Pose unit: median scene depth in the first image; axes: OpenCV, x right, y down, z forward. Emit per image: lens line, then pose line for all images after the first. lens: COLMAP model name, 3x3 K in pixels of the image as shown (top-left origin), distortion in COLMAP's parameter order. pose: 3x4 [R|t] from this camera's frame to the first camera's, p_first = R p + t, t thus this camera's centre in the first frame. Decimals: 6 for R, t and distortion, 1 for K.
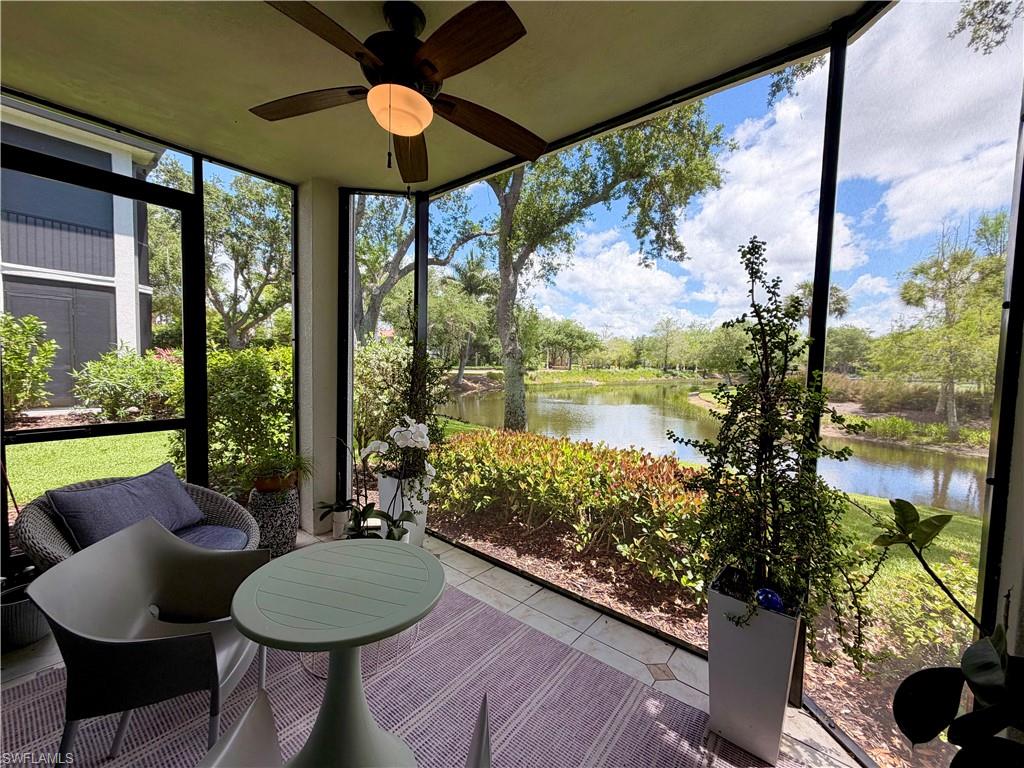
lens RADIAL K [[408.9, 0, 508.1], [0, 408.9, 382.7], [0, 0, 1]] dist [0.002138, 0.000588]
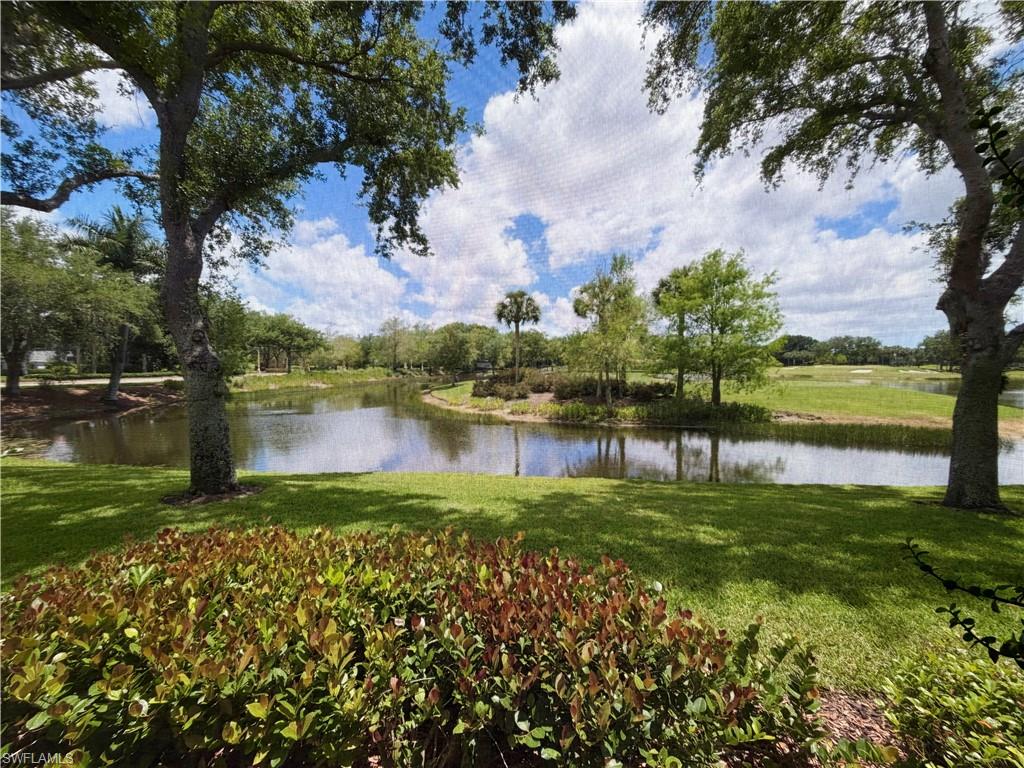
lens RADIAL K [[408.9, 0, 508.1], [0, 408.9, 382.7], [0, 0, 1]] dist [0.002138, 0.000588]
pose [[0.799133, -0.052354, 0.598870, 0.005275], [0.050162, 0.998534, 0.020357, -0.014982], [-0.599057, 0.013772, 0.800588, 0.103472]]
